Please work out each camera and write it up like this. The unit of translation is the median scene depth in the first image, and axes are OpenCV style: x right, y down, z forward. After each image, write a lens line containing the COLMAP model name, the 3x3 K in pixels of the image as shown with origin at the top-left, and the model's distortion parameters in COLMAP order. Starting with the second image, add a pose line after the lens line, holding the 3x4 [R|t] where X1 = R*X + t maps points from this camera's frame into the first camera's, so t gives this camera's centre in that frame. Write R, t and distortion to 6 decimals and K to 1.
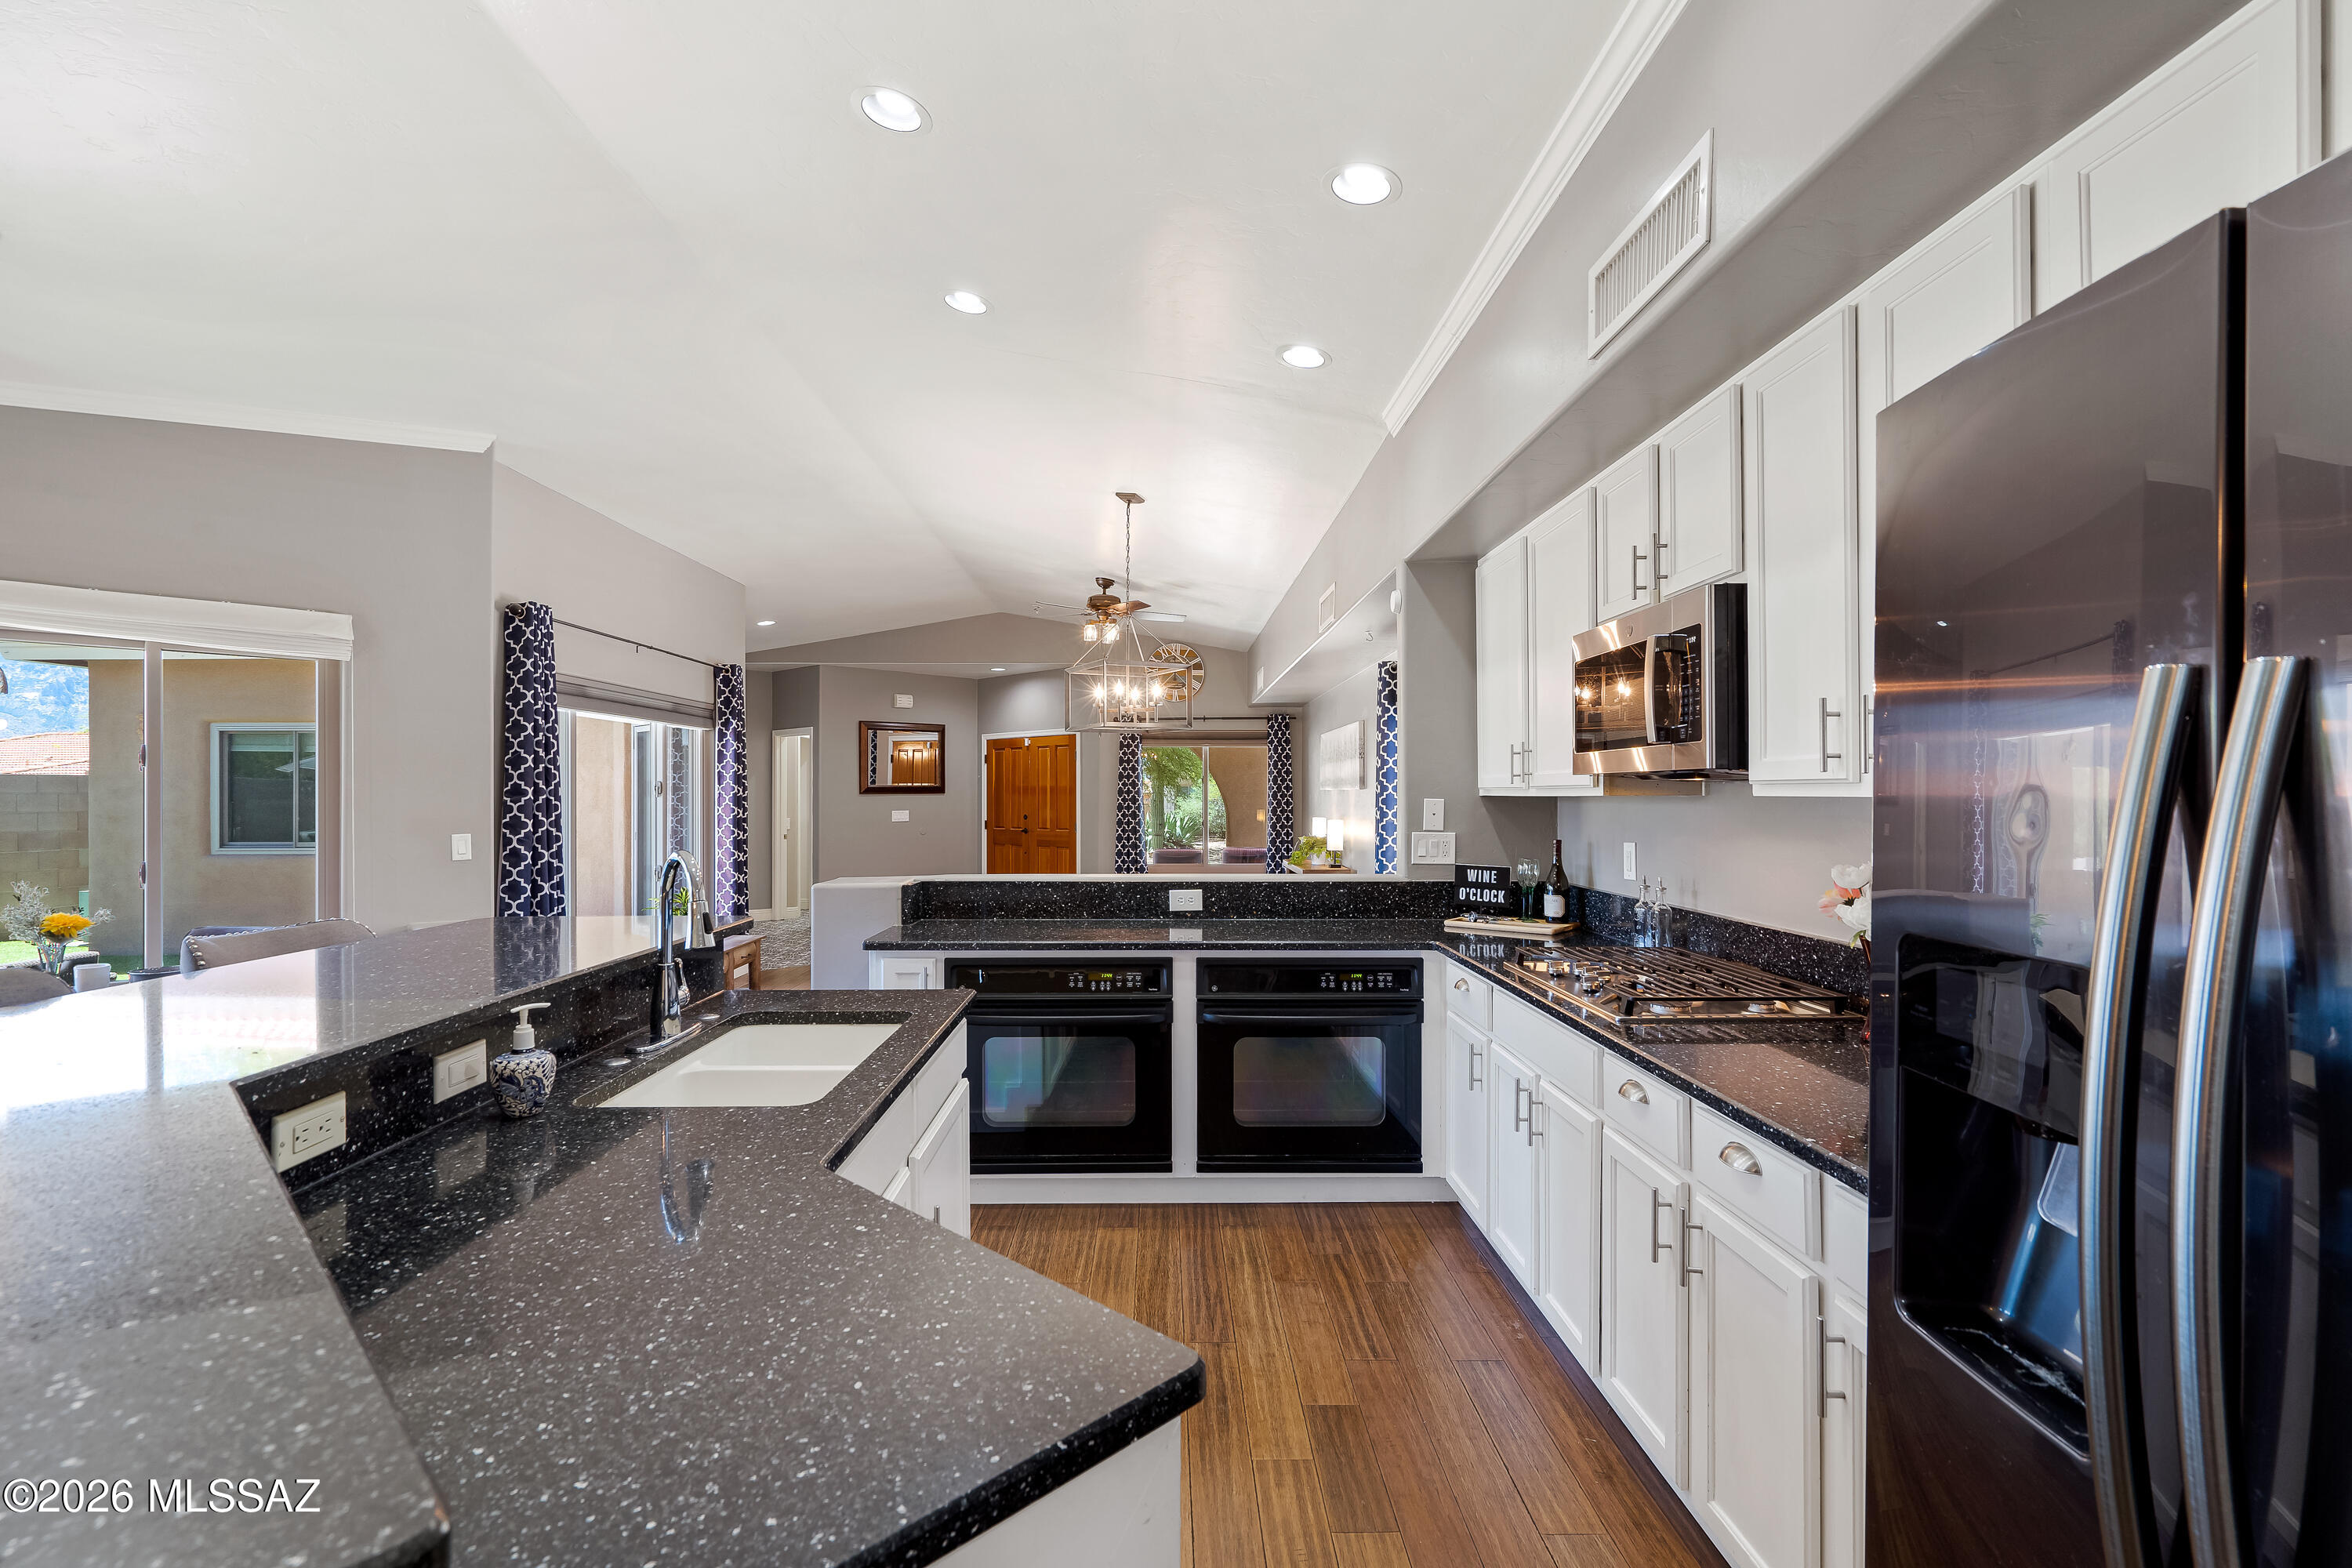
lens RADIAL K [[1081.1, 0, 1171.0], [0, 1081.1, 790.9], [0, 0, 1]] dist [-0.003775, 0.000607]
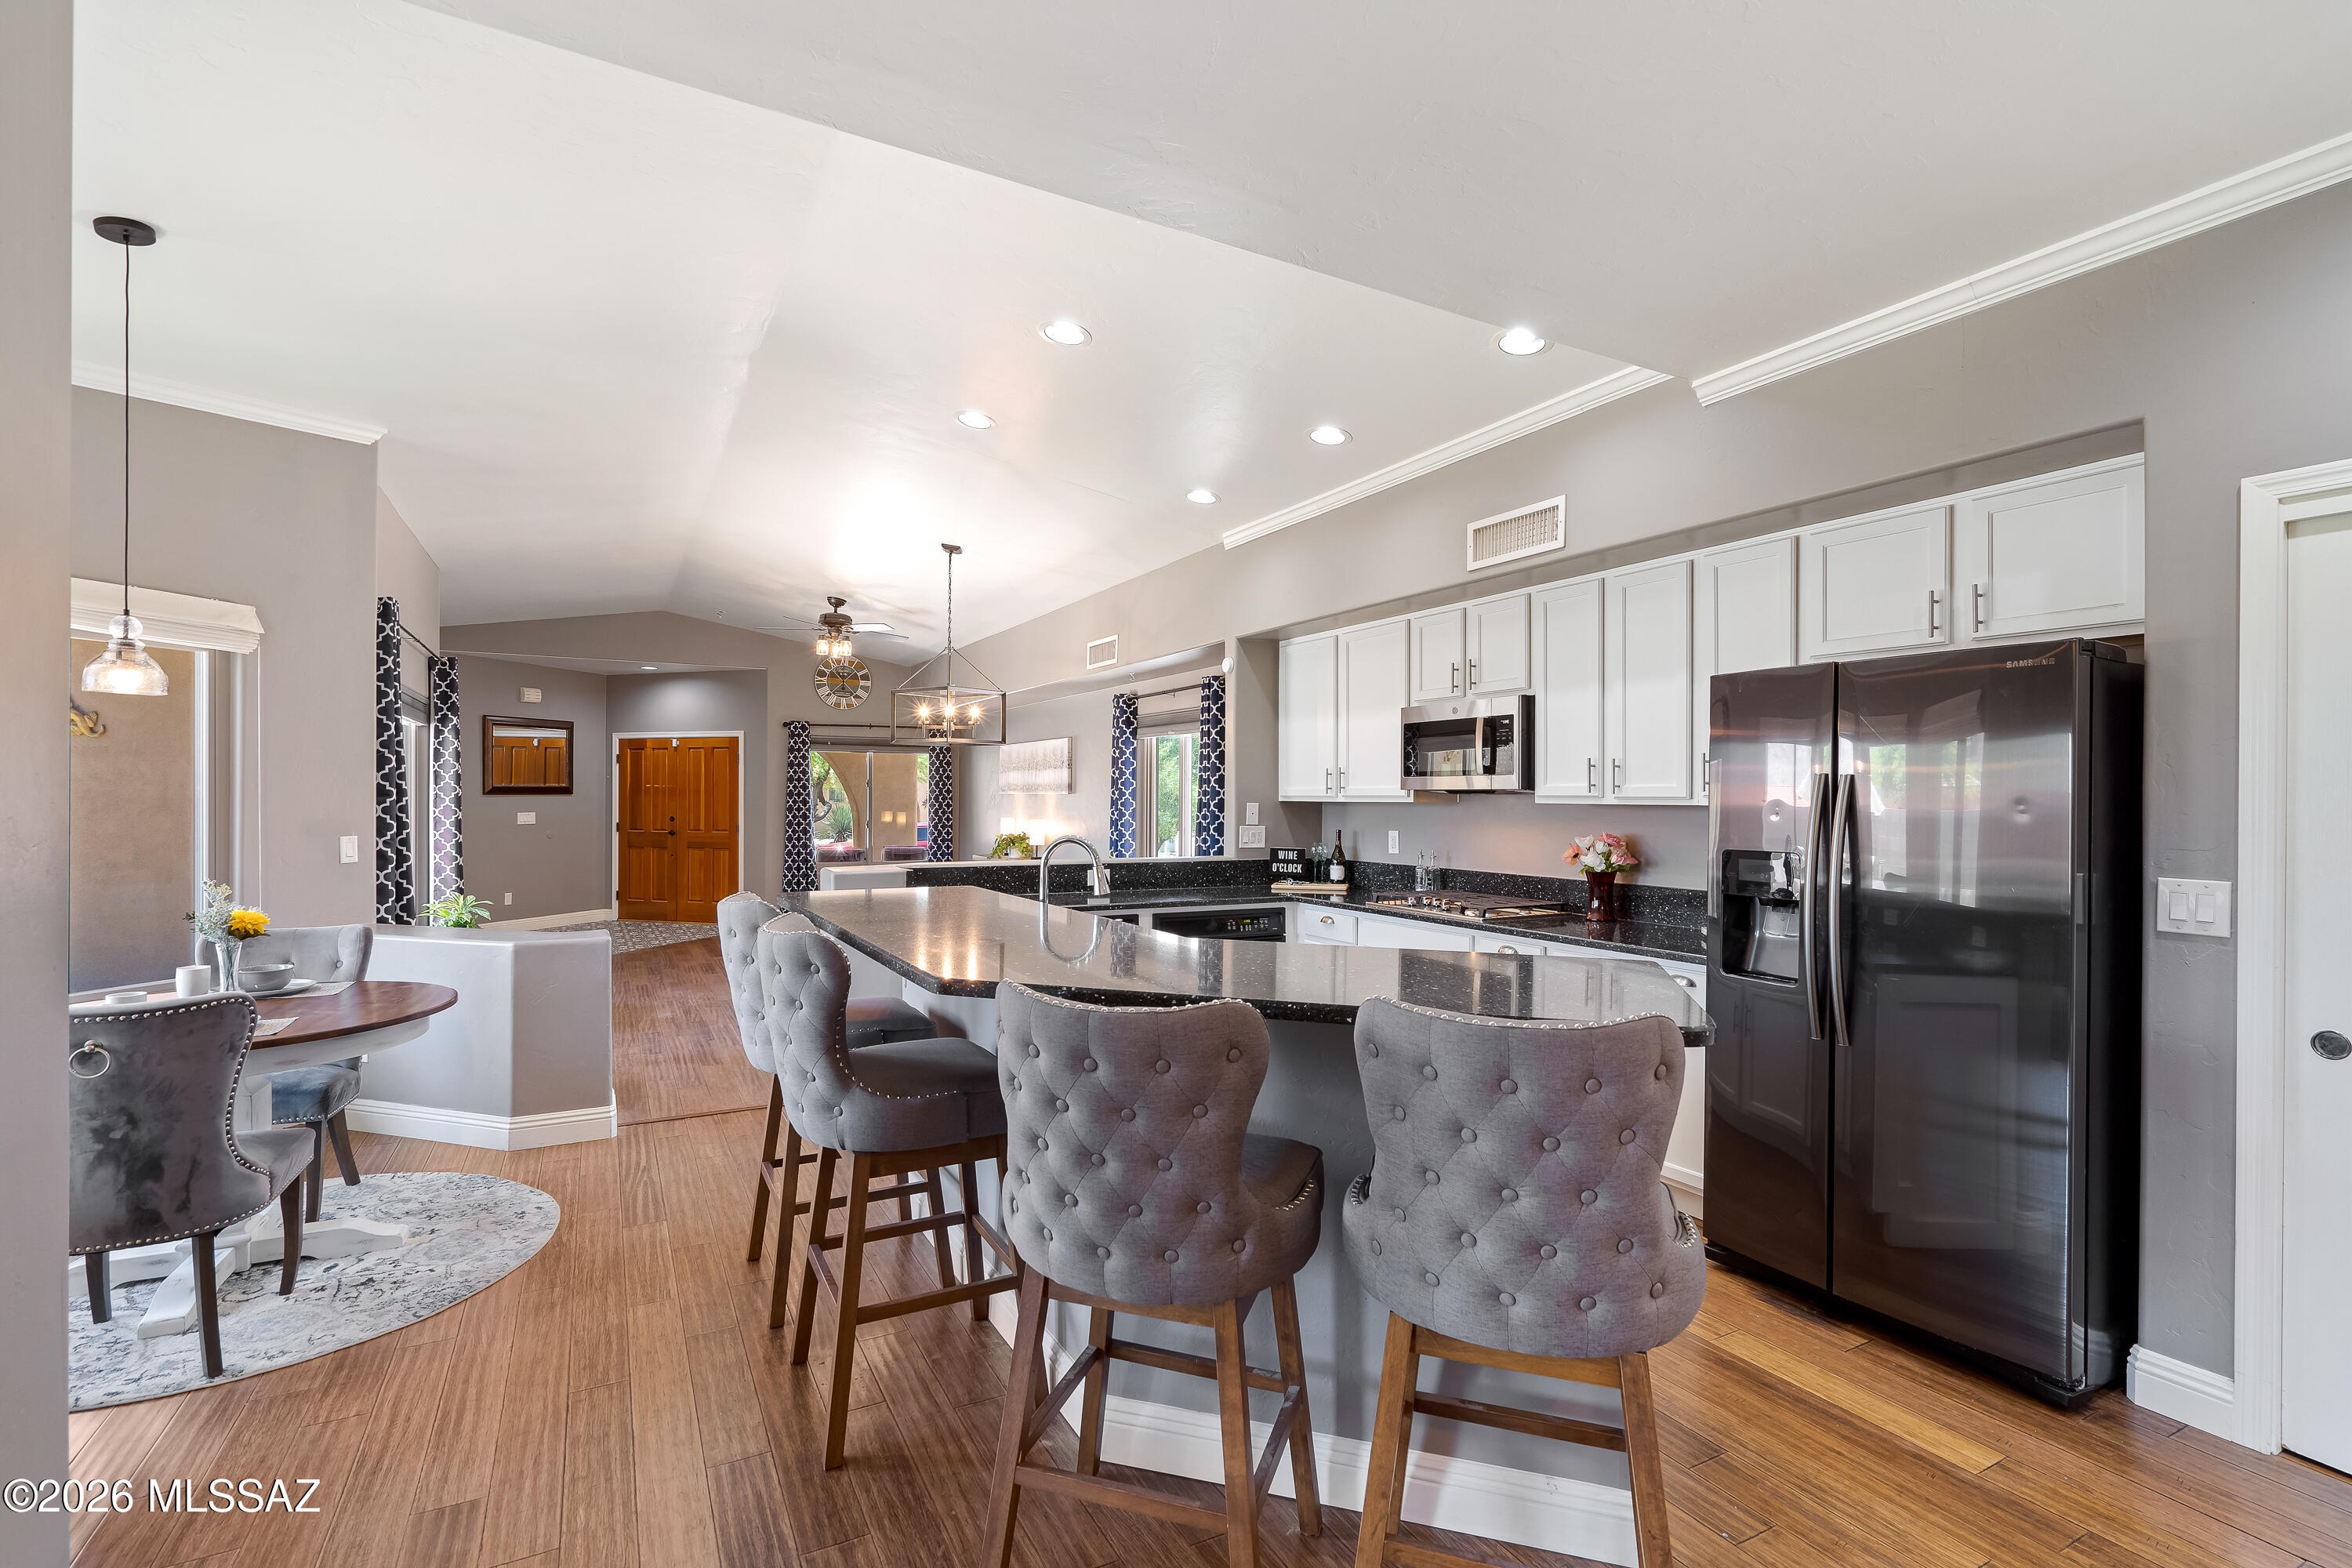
lens RADIAL K [[1081.1, 0, 1181.4], [0, 1081.1, 791.0], [0, 0, 1]] dist [-0.003775, 0.000607]
pose [[0.885075, 0.008516, 0.465371, -0.520092], [-0.007488, 0.999964, -0.004058, -0.002344], [-0.465389, 0.000107, 0.885106, -0.245395]]
